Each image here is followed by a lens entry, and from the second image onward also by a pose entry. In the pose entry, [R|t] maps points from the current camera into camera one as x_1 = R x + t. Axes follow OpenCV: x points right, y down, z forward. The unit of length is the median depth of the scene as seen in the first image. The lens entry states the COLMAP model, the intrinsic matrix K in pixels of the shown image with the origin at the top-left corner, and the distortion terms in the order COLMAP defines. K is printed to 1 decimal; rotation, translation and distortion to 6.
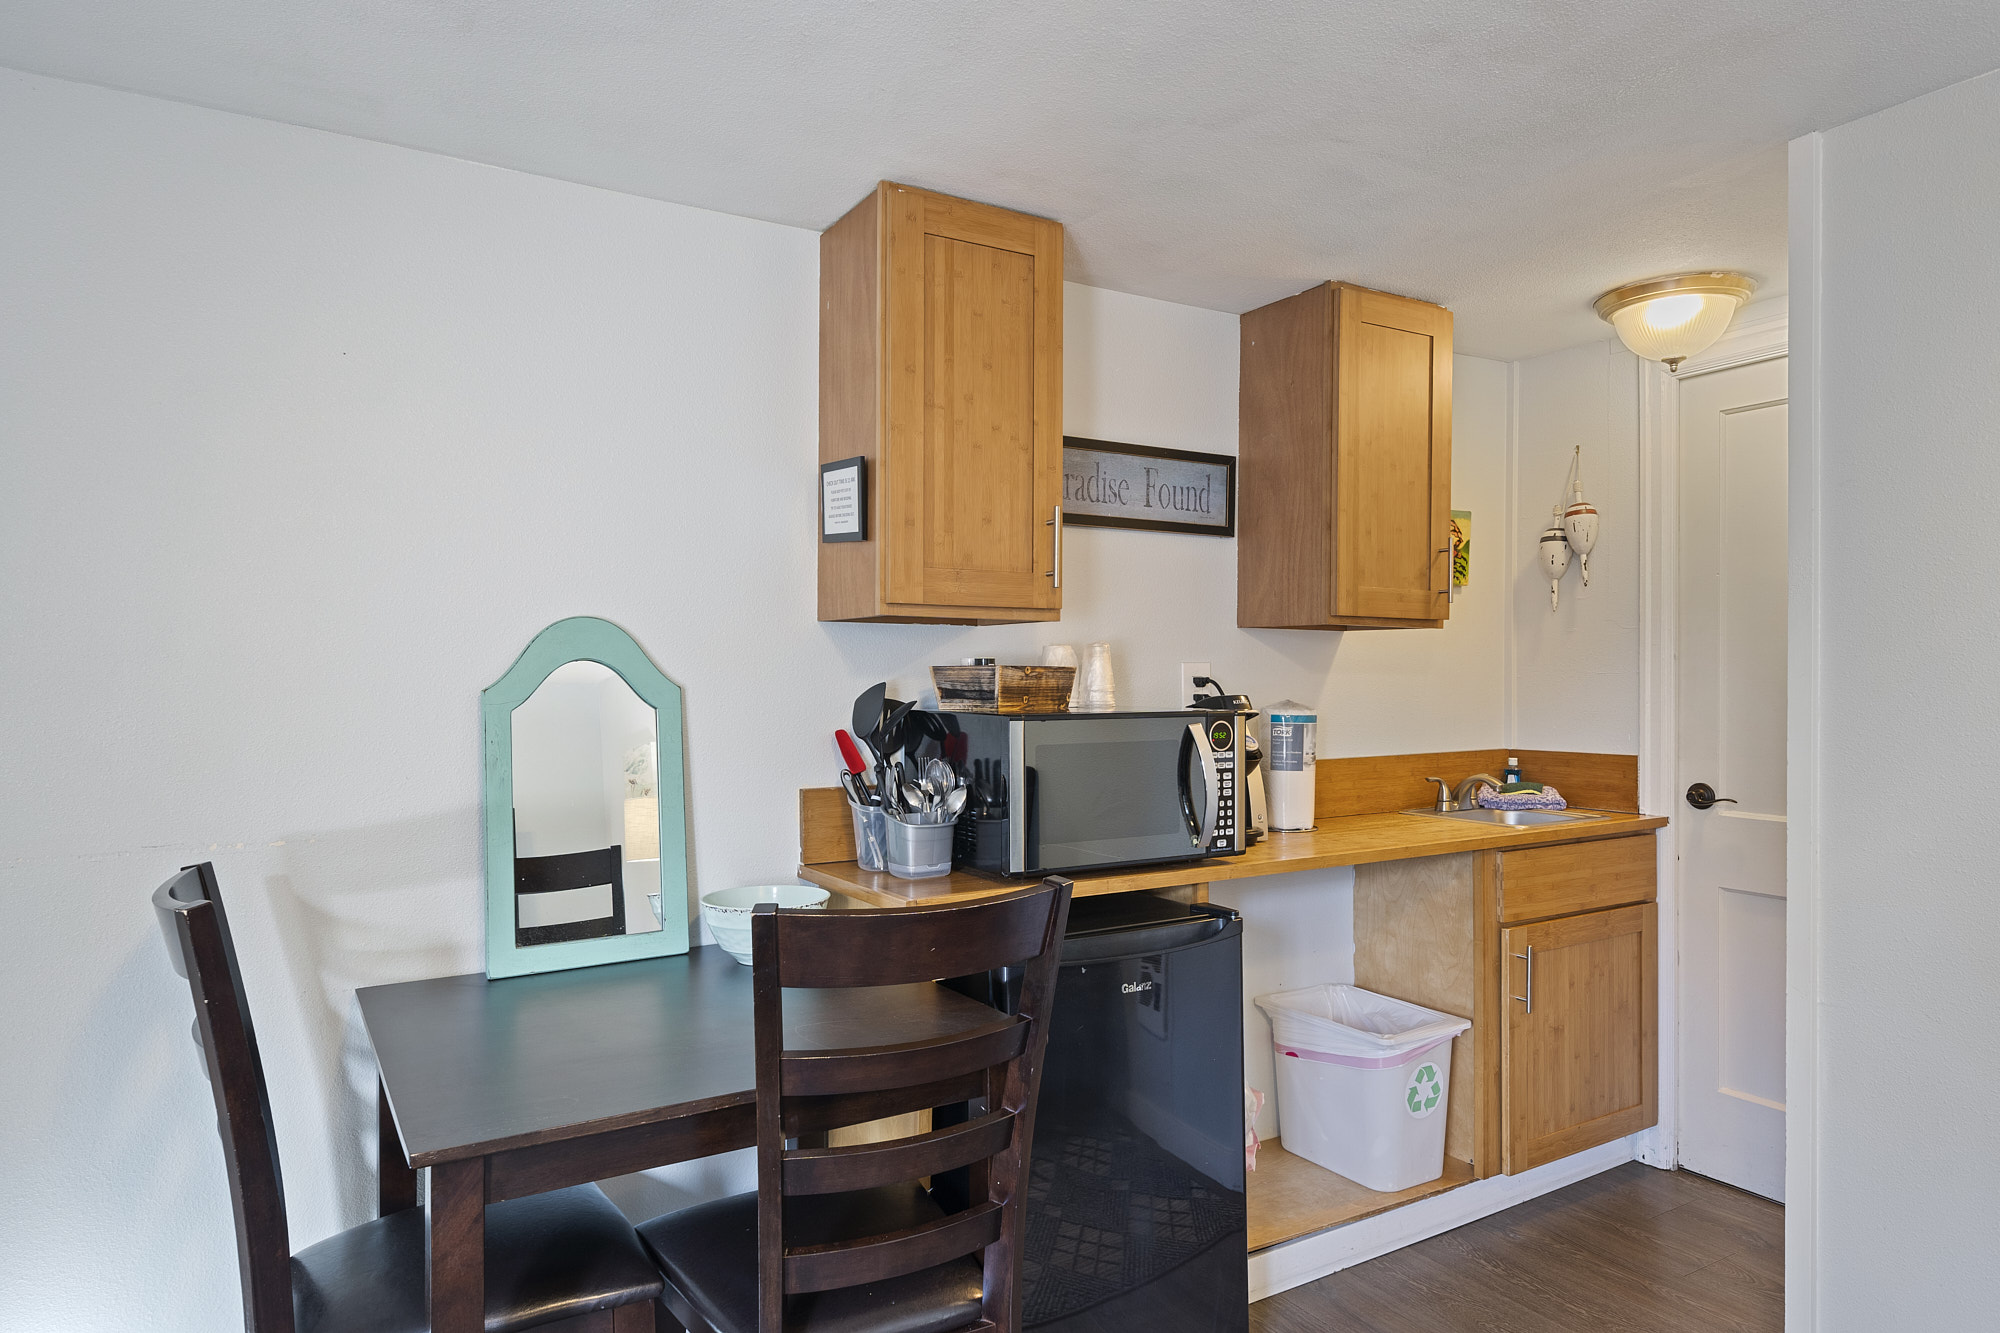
lens RADIAL K [[1209.2, 0, 1000.0], [0, 1209.2, 666.5], [0, 0, 1]] dist [-0.003677, -0.000346]
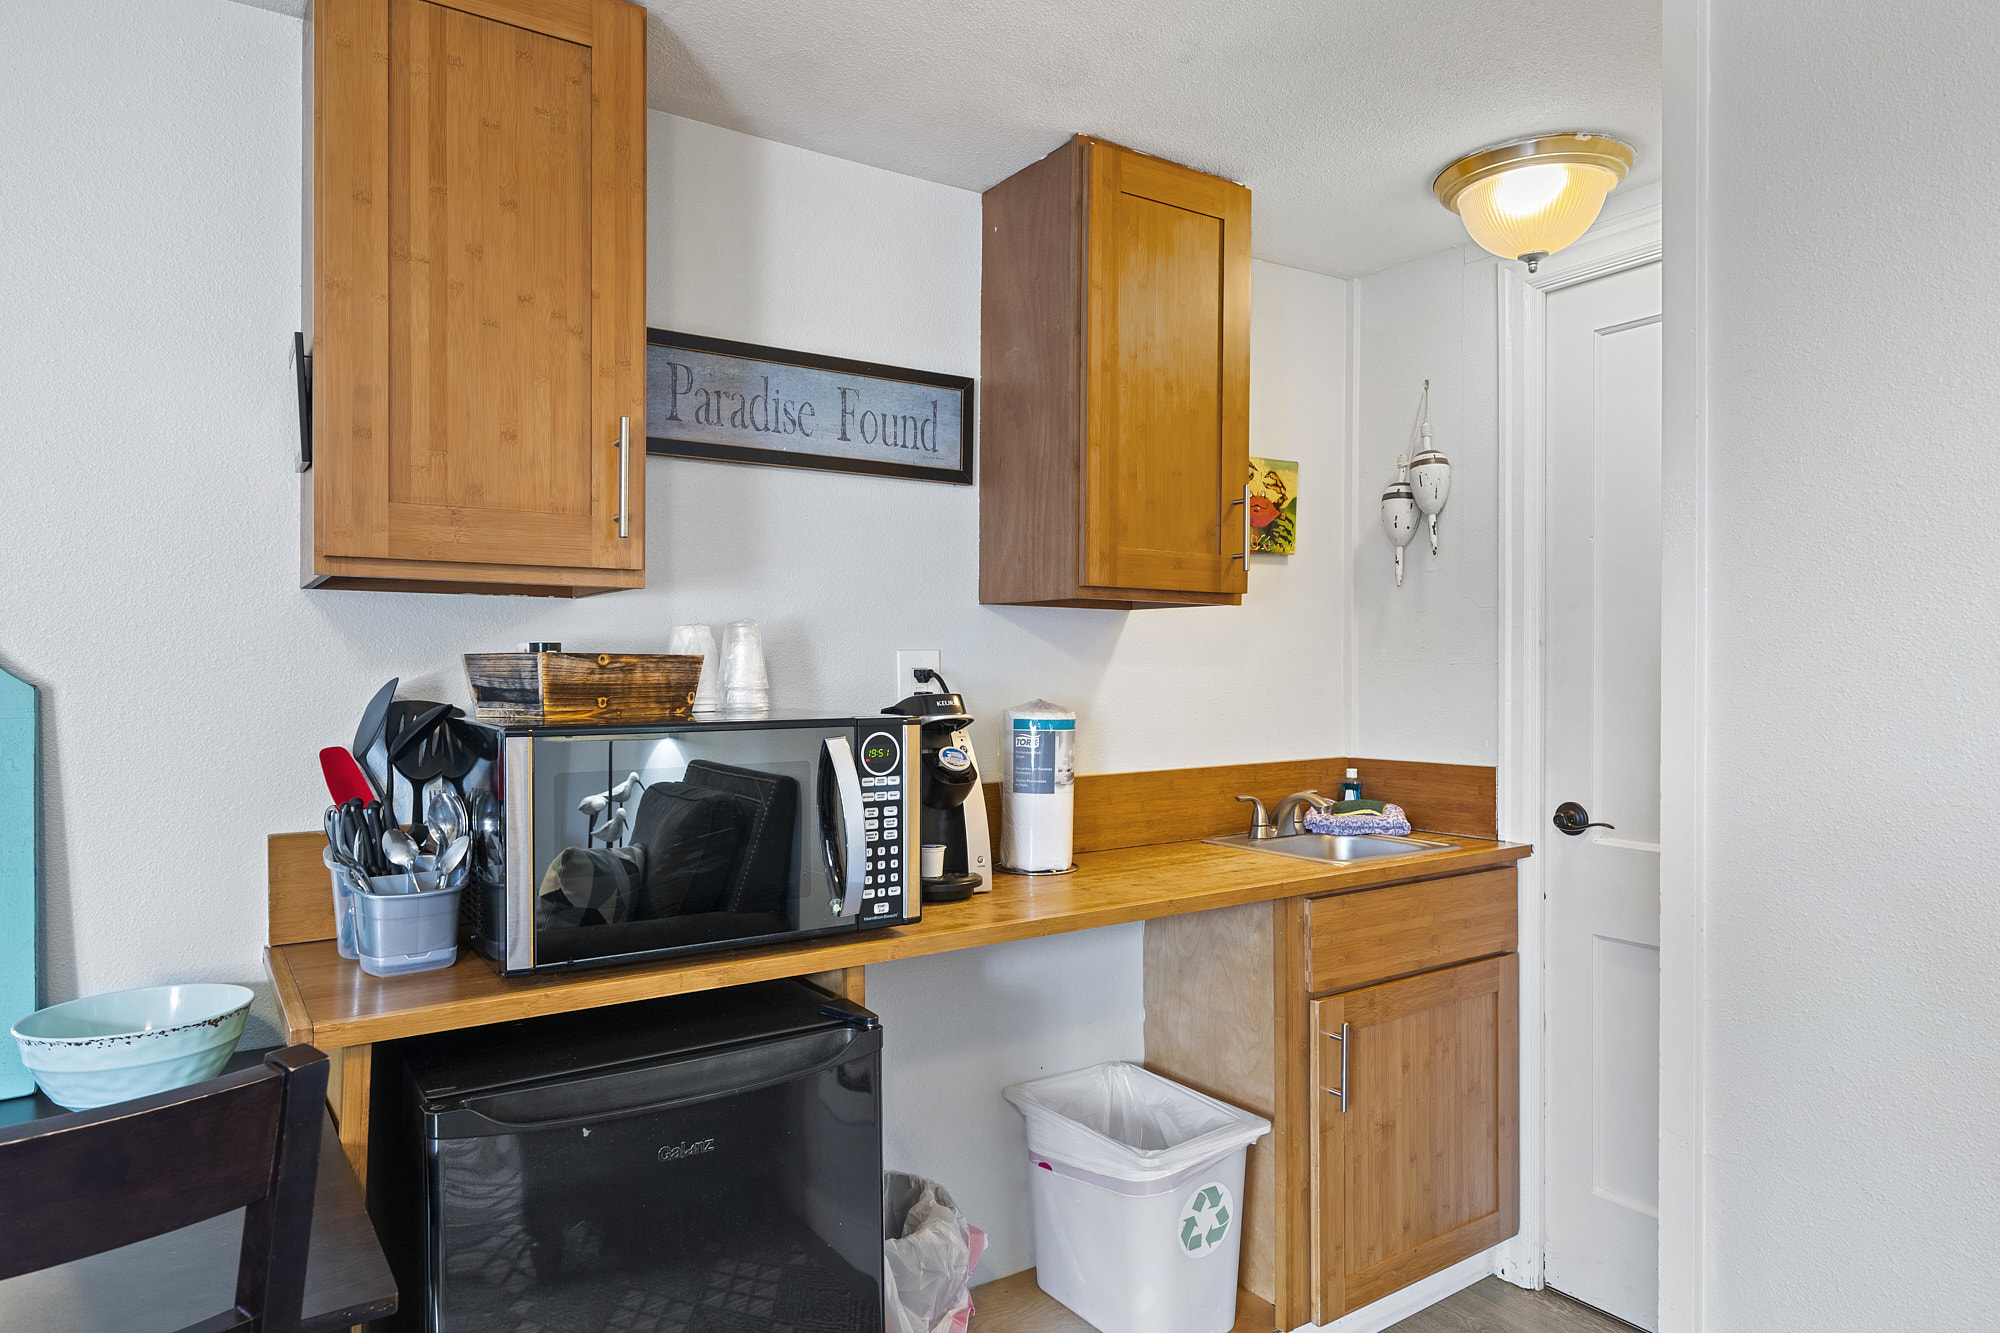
lens RADIAL K [[1226.0, 0, 1000.0], [0, 1226.0, 666.5], [0, 0, 1]] dist [-0.003575, -0.001372]
pose [[0.998180, -0.002448, 0.060262, 0.174099], [0.002145, 0.999985, 0.005092, 0.003196], [-0.060273, -0.004953, 0.998170, 0.244030]]
